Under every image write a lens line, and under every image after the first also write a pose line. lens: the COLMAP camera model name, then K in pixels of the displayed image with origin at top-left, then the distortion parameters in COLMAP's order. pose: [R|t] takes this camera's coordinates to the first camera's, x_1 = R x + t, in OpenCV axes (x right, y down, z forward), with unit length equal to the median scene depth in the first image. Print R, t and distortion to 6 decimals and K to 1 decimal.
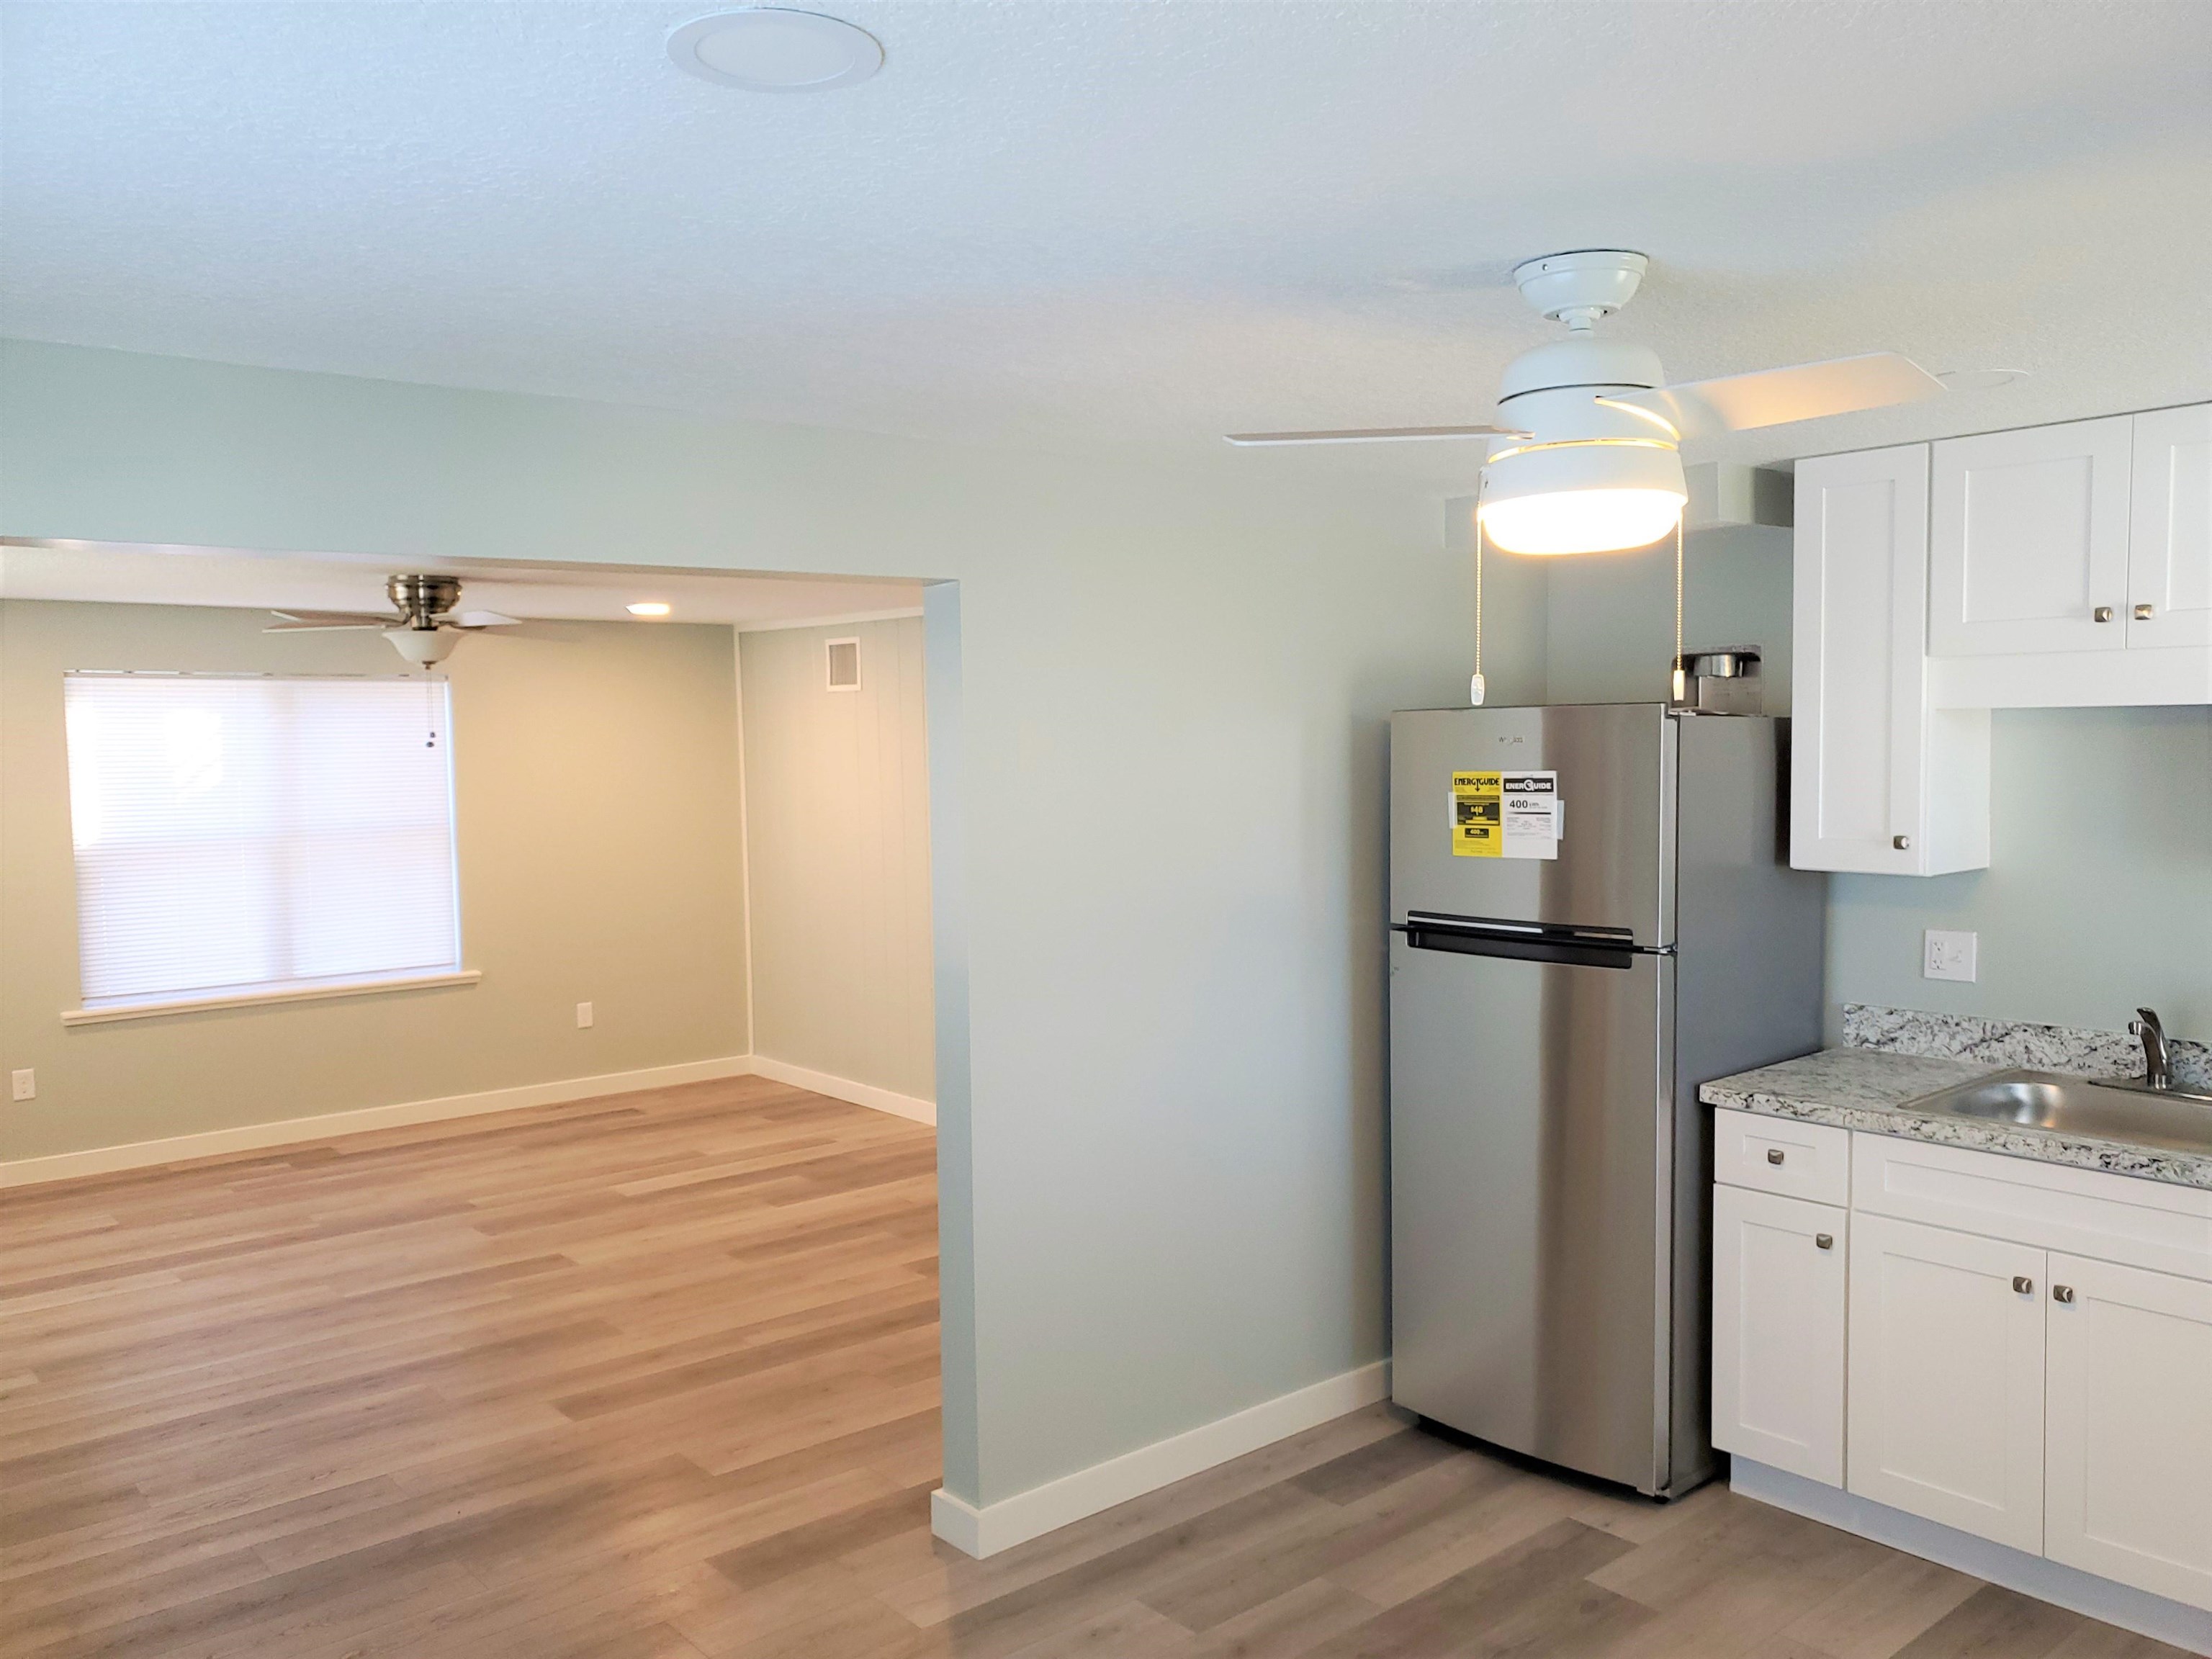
lens RADIAL K [[1713.6, 0, 1139.2], [0, 1713.6, 875.8], [0, 0, 1]] dist [0.002443, 0.010401]
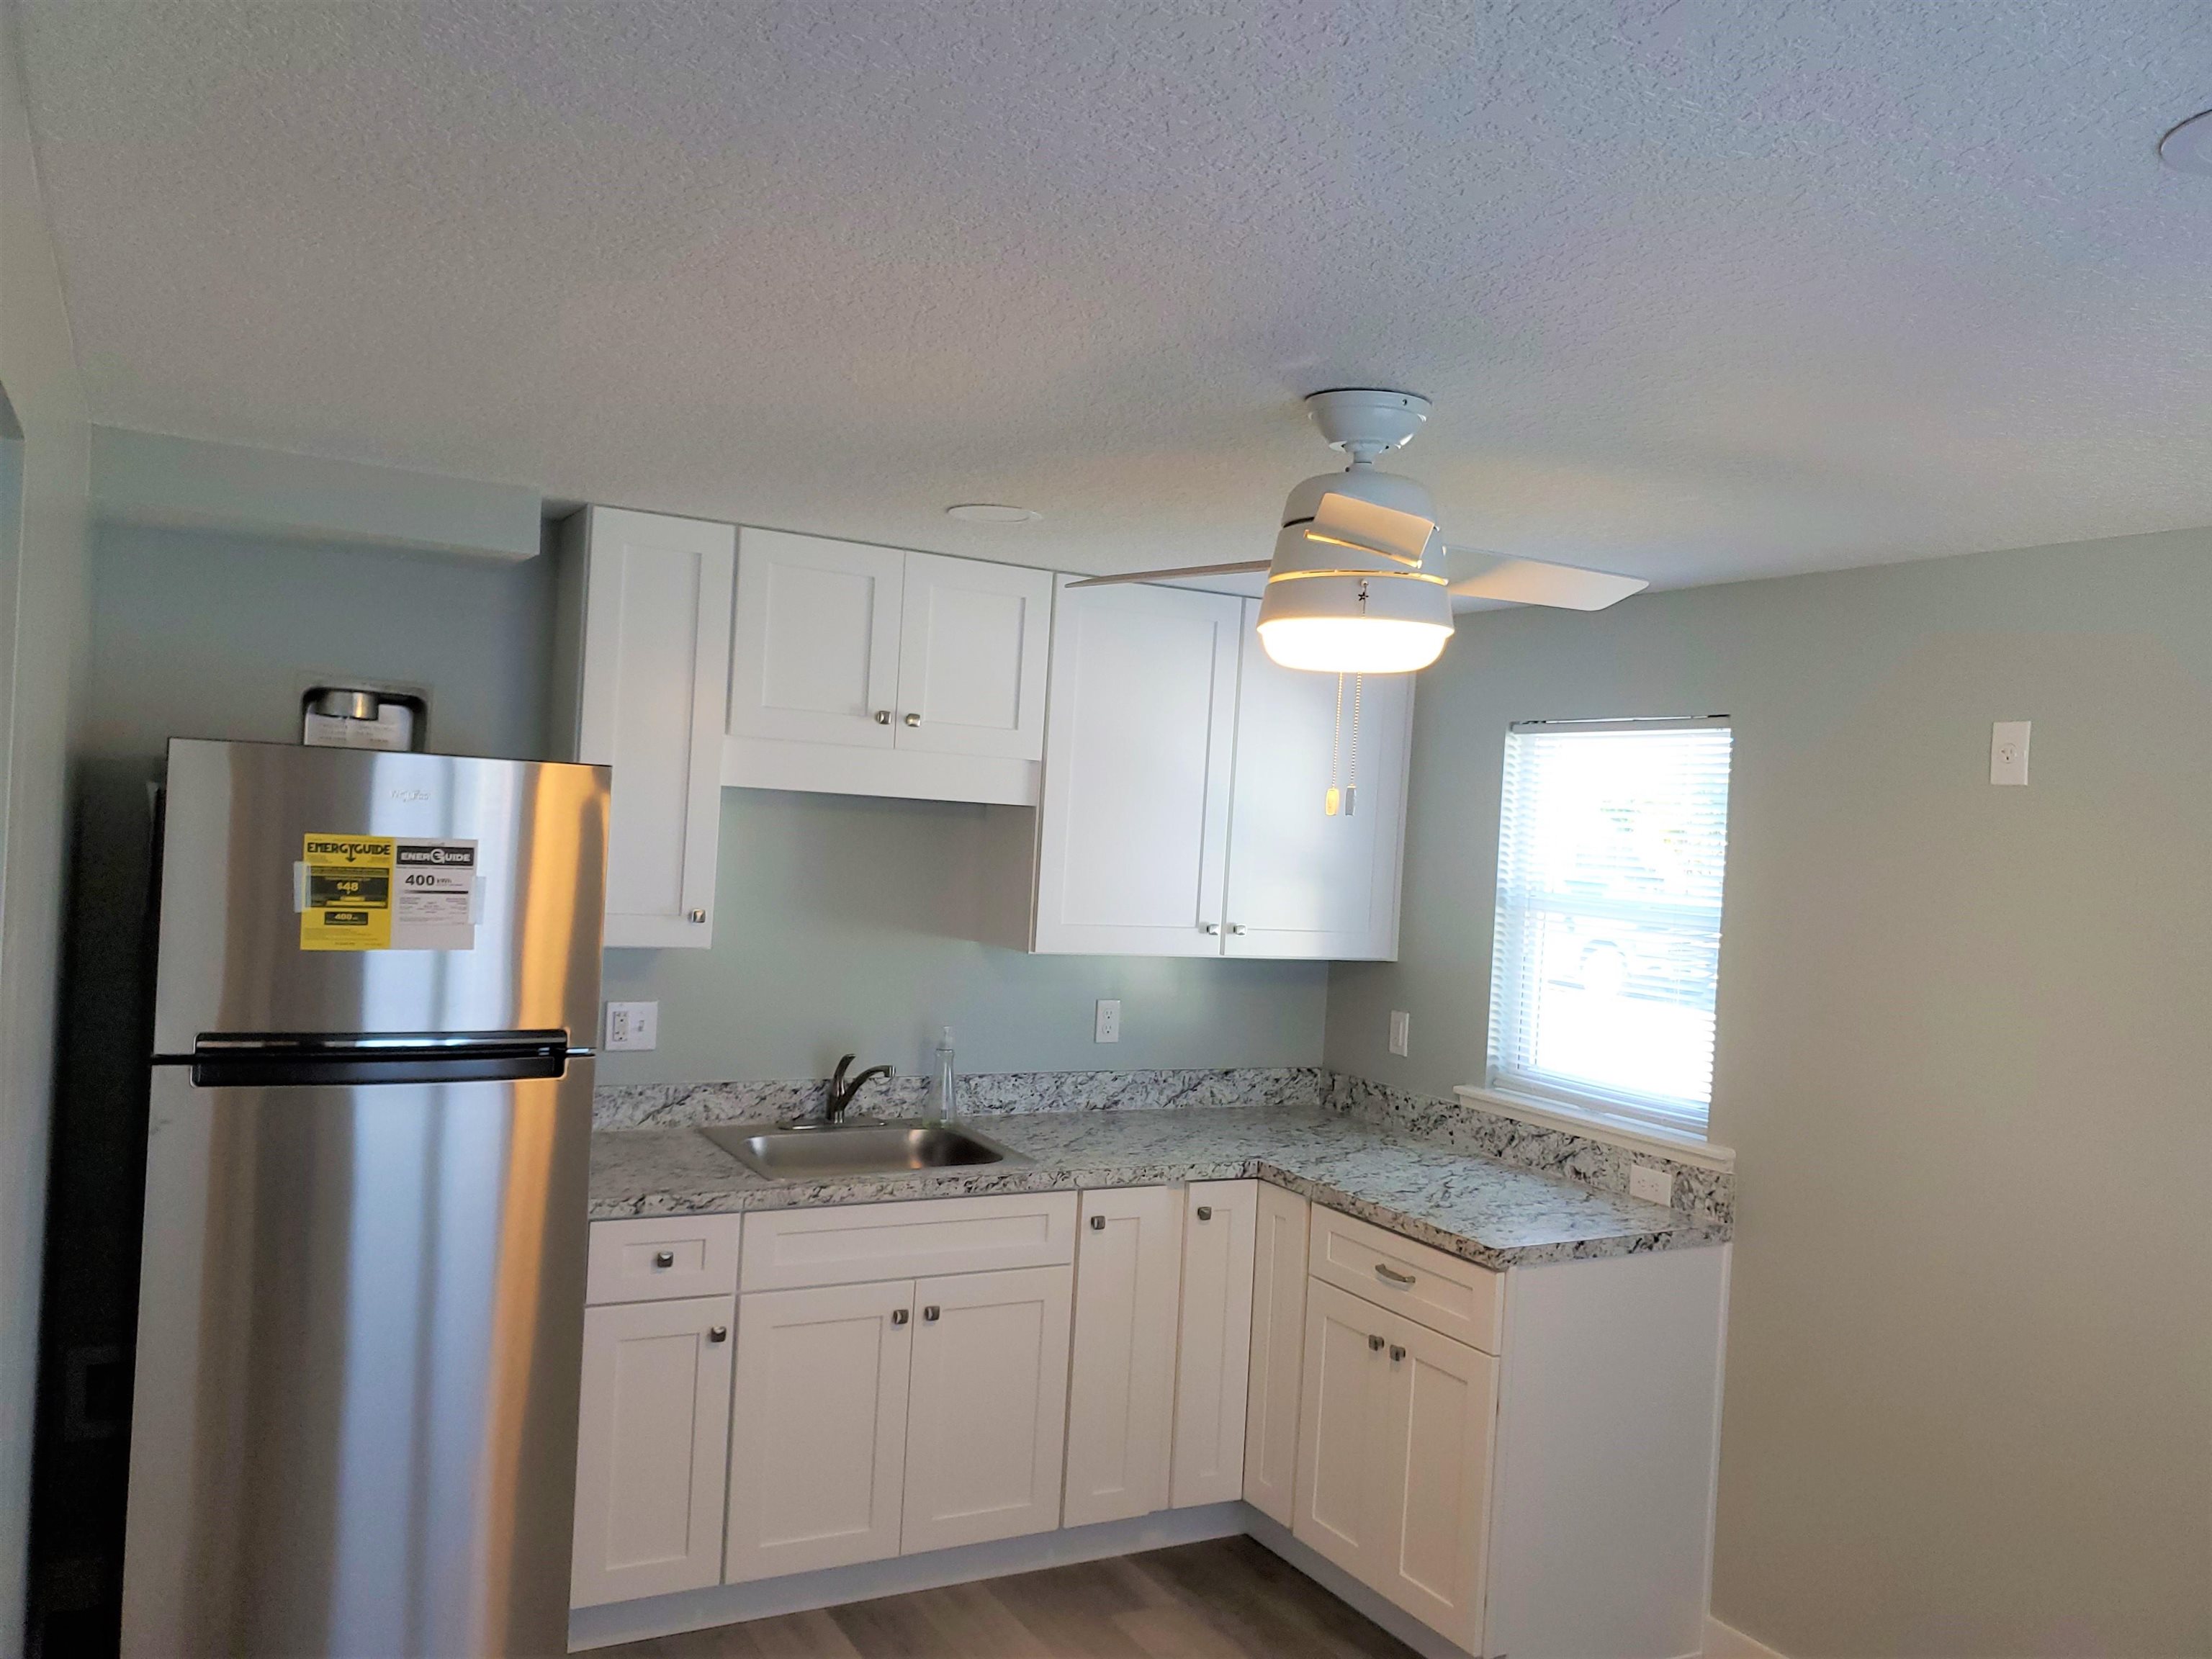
lens RADIAL K [[1701.4, 0, 1106.0], [0, 1701.4, 829.5], [0, 0, 1]] dist [0.006892, -0.005186]
pose [[0.210472, 0.019996, 0.977395, -0.574265], [0.020437, 0.999482, -0.024848, -0.048841], [-0.977386, 0.025205, 0.209954, 0.672266]]
